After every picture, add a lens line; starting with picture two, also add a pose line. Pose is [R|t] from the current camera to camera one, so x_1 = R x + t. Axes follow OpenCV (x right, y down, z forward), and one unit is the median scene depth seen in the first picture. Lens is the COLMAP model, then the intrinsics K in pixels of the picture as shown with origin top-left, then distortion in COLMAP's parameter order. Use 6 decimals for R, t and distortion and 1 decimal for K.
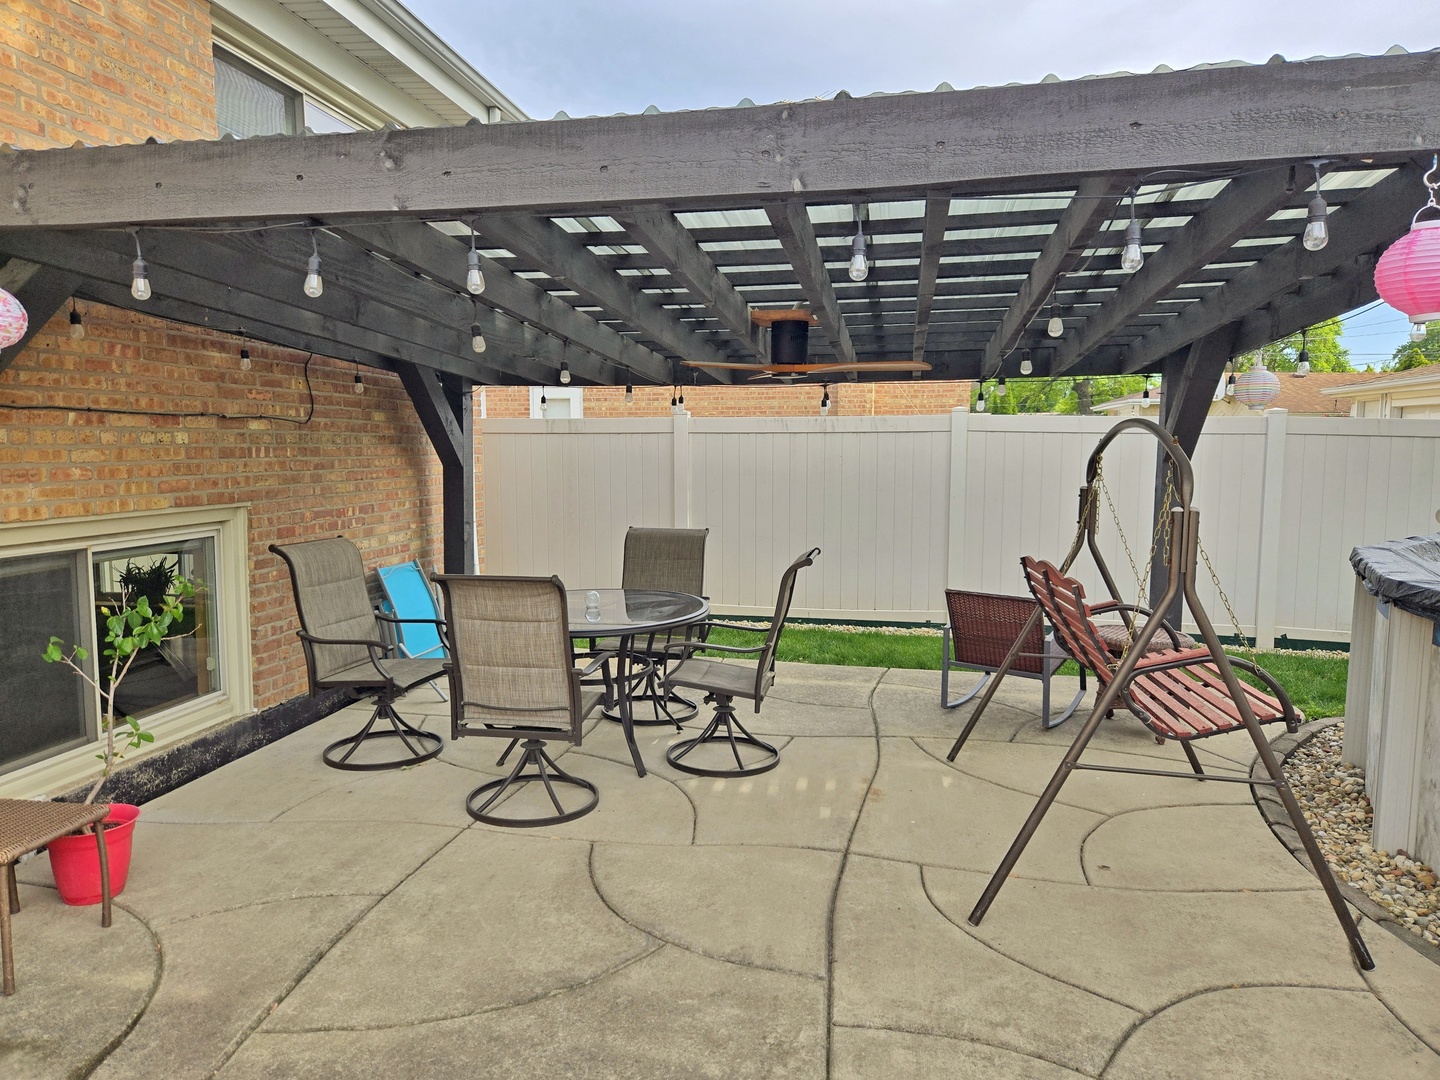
lens RADIAL K [[975.3, 0, 712.2], [0, 975.3, 533.6], [0, 0, 1]] dist [0.078682, -0.068836]
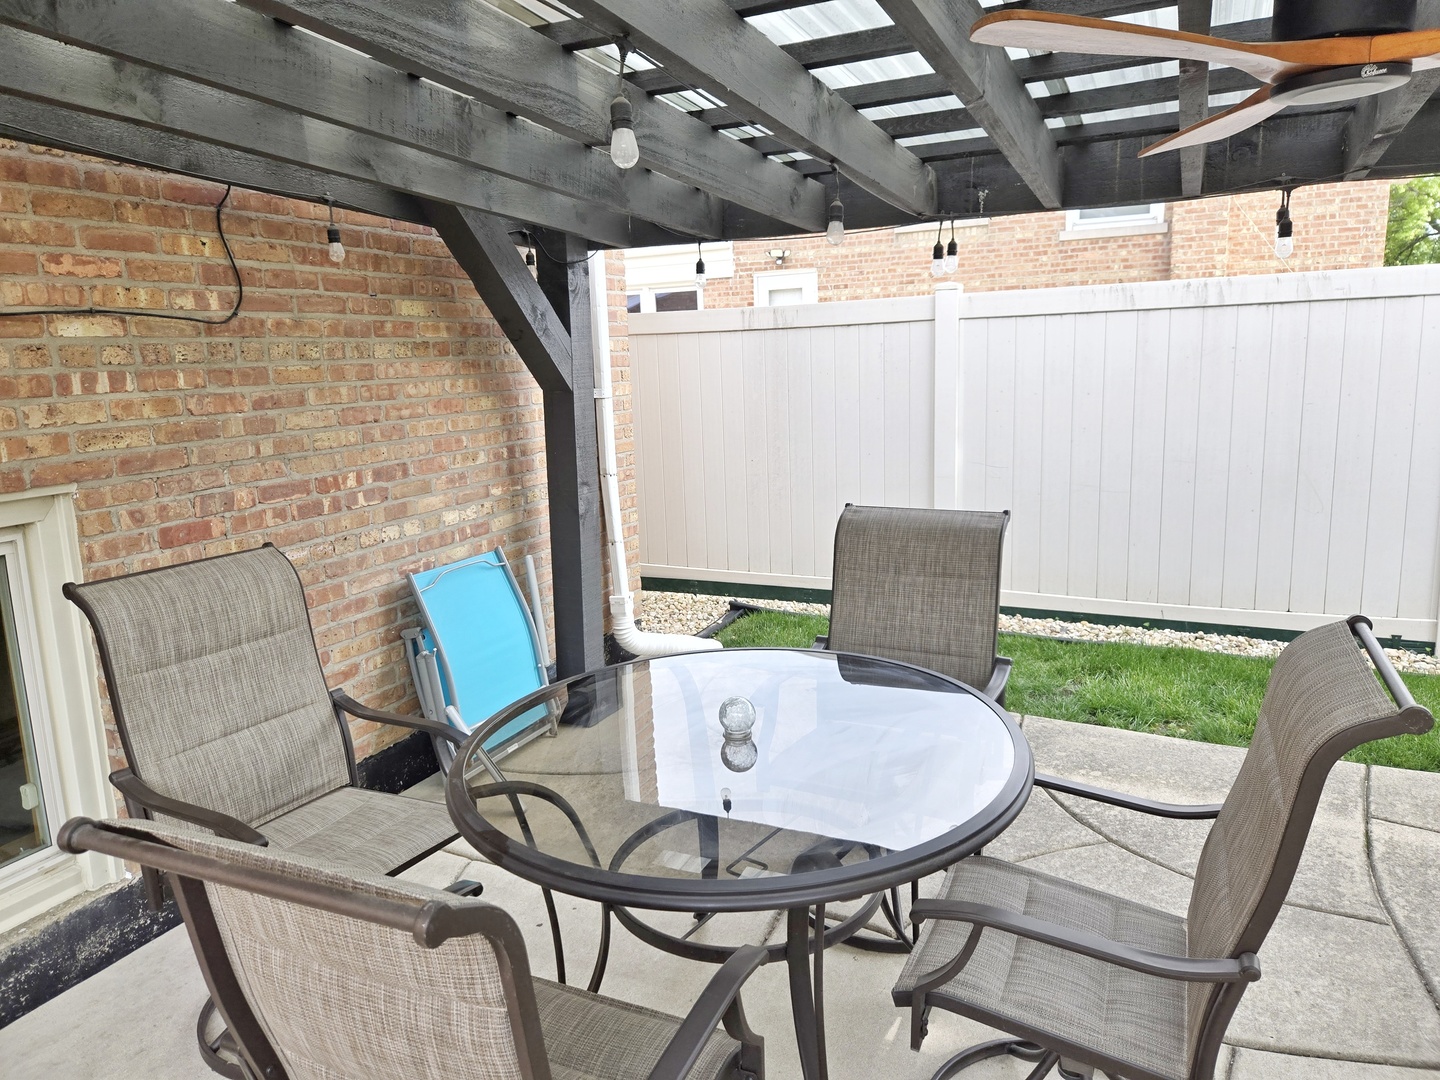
lens RADIAL K [[975.3, 0, 712.2], [0, 975.3, 533.6], [0, 0, 1]] dist [0.078682, -0.068836]
pose [[0.966869, 0.011318, -0.255022, -0.022574], [0.014179, 0.995093, 0.097921, -0.044728], [0.254879, -0.098293, 0.961964, 0.510019]]
